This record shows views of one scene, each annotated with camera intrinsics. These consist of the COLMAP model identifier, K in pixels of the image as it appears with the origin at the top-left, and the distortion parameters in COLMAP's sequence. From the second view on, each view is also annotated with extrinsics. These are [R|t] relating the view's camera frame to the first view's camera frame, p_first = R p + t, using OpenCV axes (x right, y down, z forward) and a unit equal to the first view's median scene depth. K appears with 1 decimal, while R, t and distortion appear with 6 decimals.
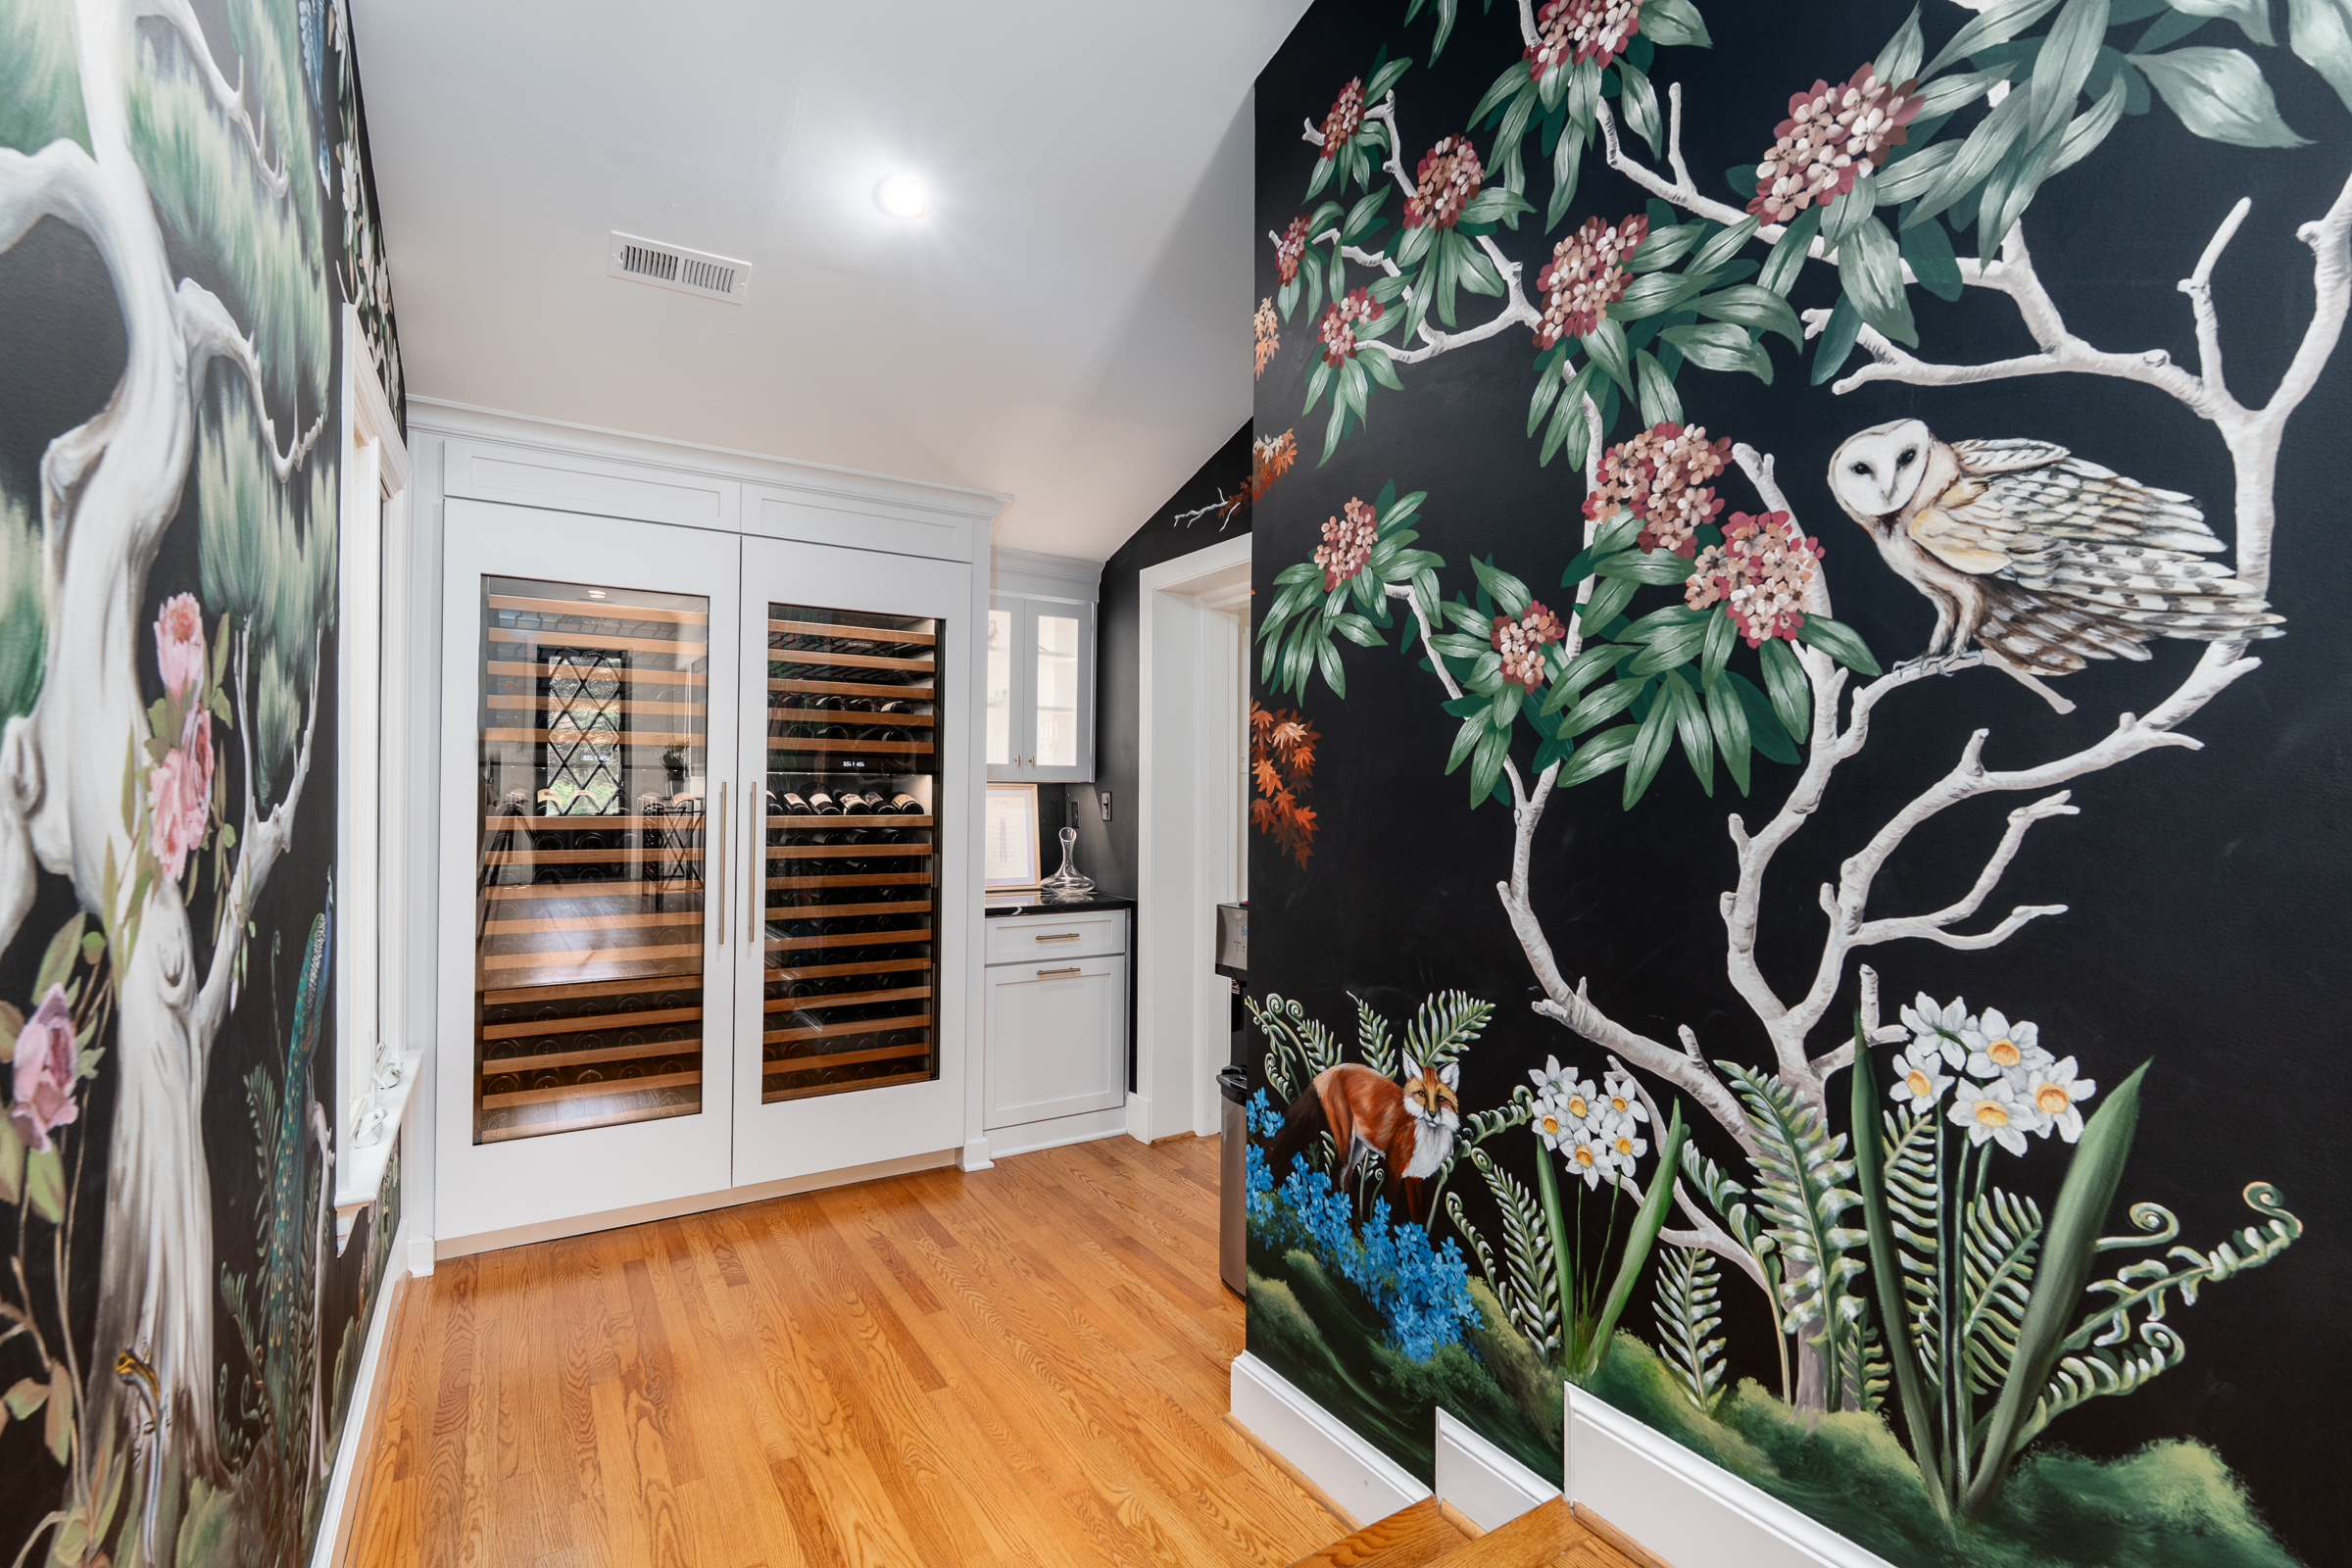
lens RADIAL K [[1063.3, 0, 1184.0], [0, 1063.3, 774.6], [0, 0, 1]] dist [-0.010484, 0.000075]
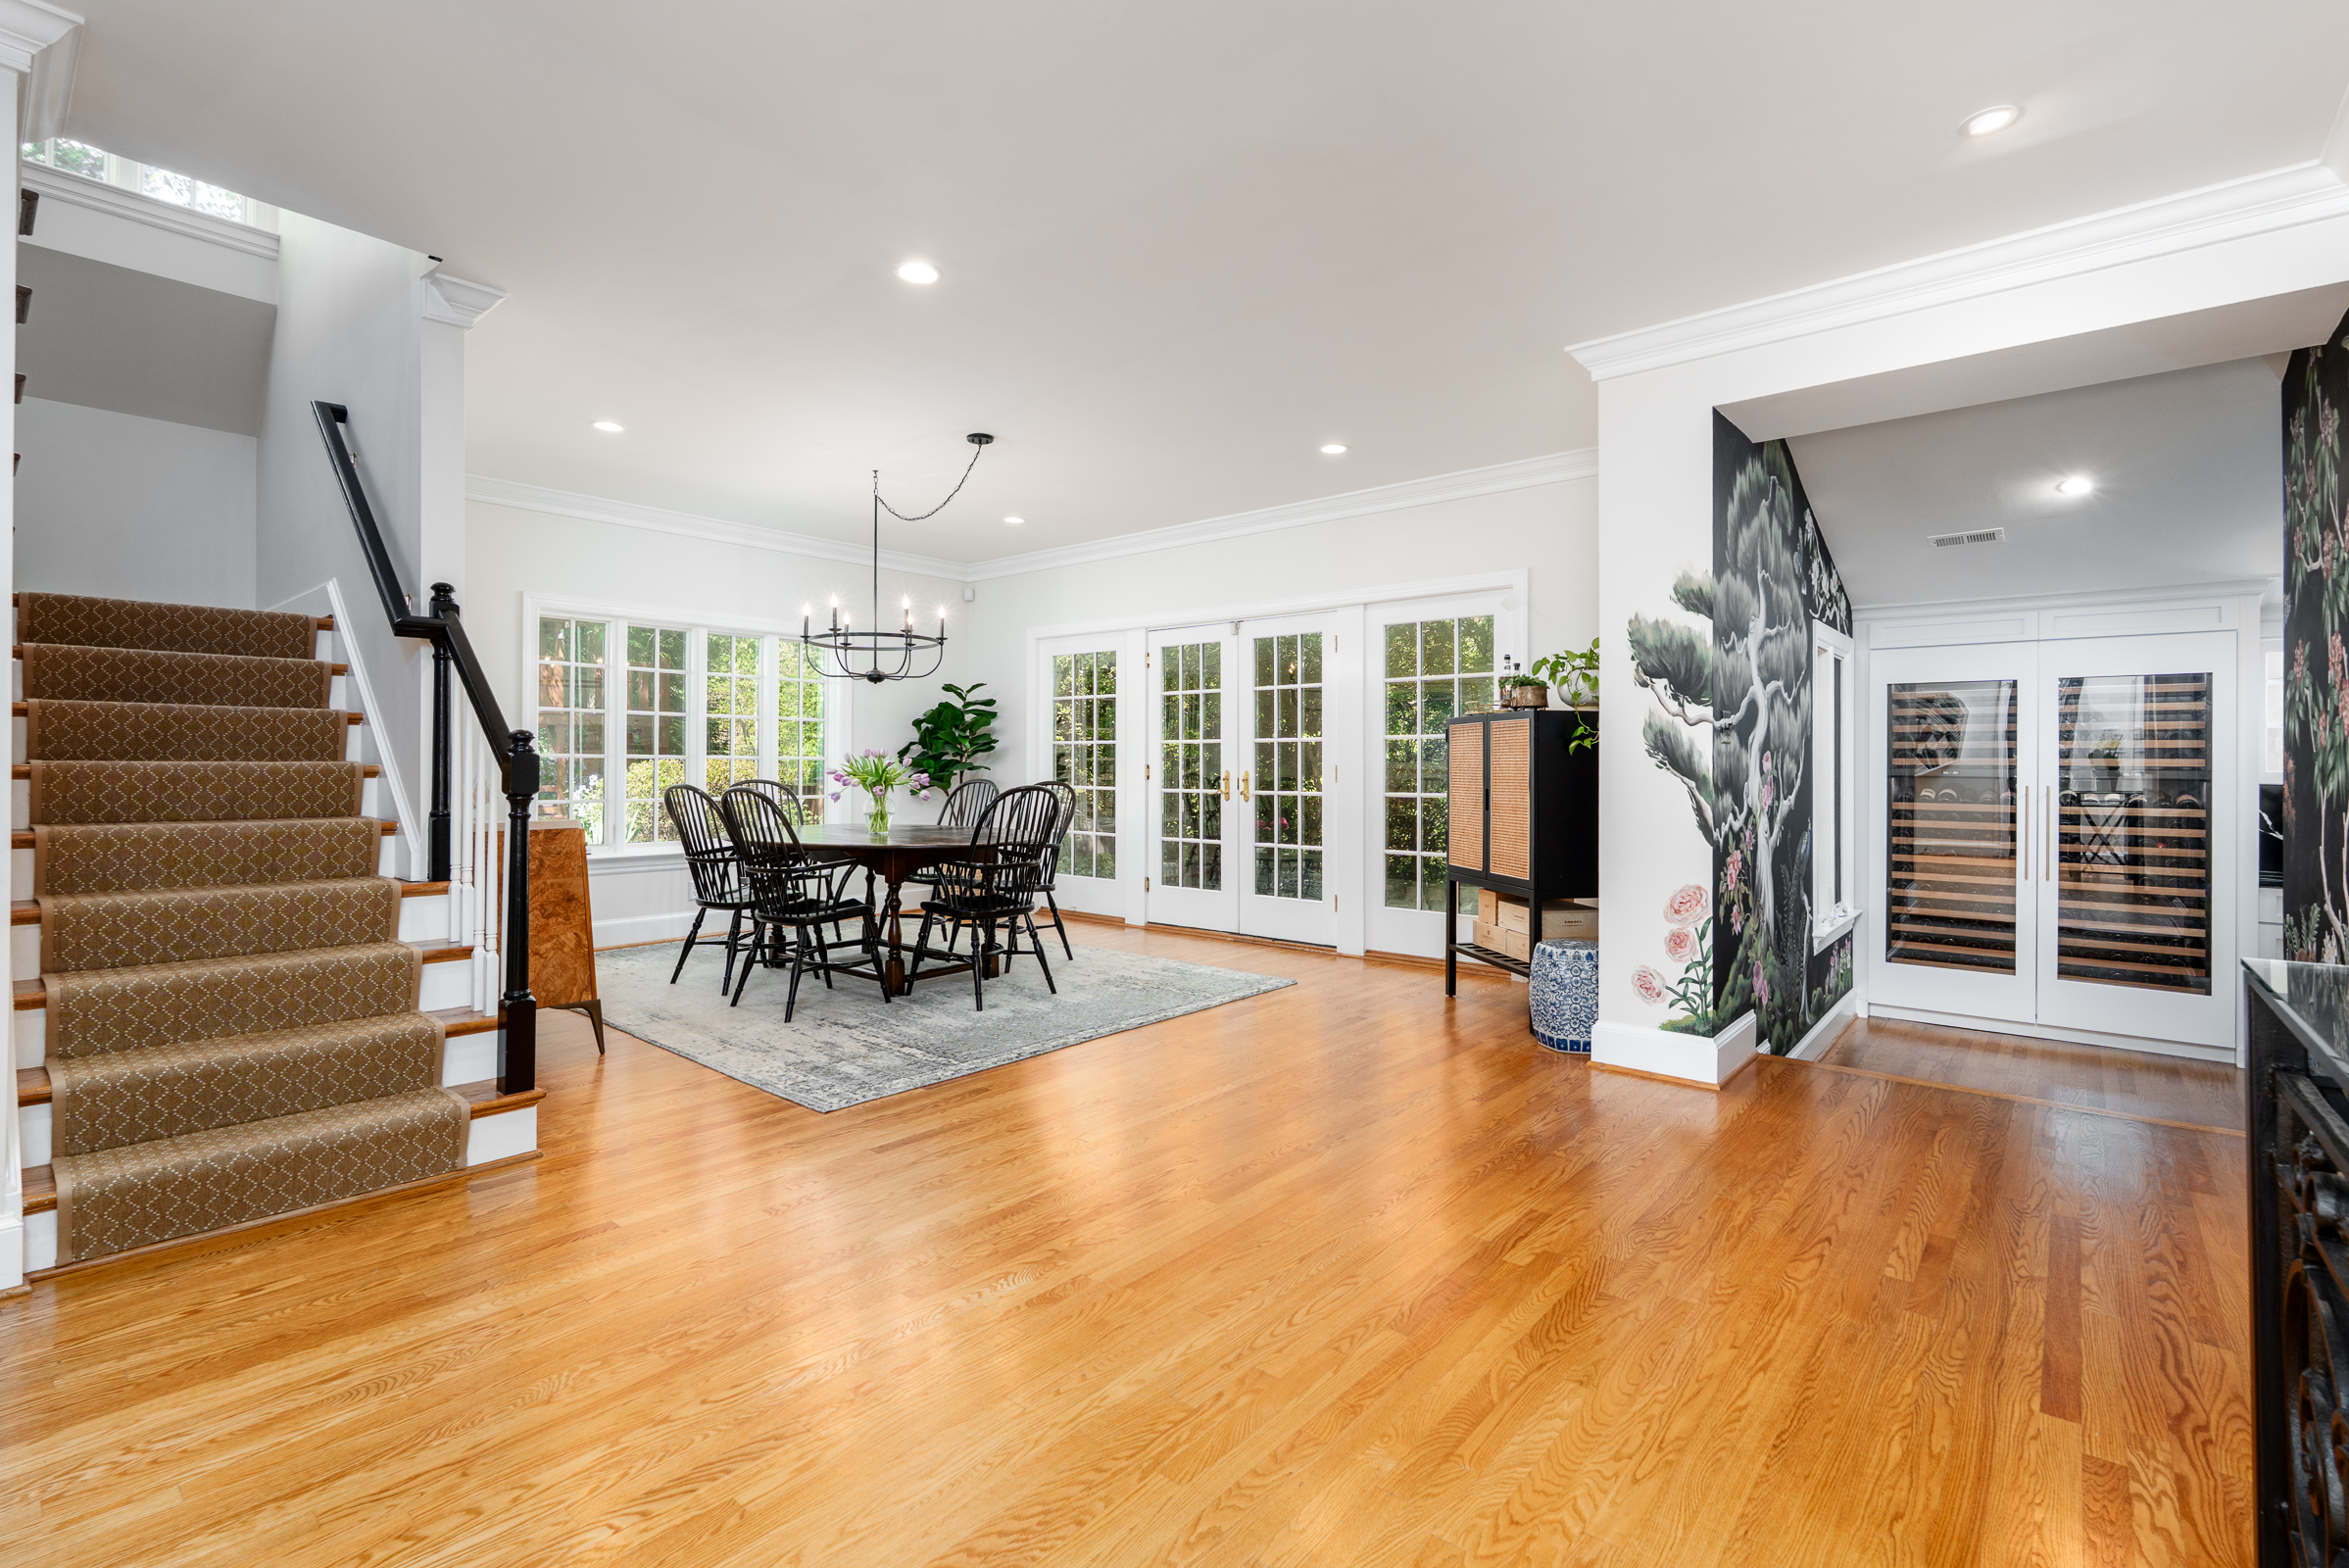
lens RADIAL K [[1062.0, 0, 1179.6], [0, 1062.0, 769.8], [0, 0, 1]] dist [-0.010484, 0.000075]
pose [[0.301773, -0.001990, -0.953378, 1.897255], [0.005159, 0.999987, -0.000454, -0.067323], [0.953366, -0.004782, 0.301779, -2.011135]]
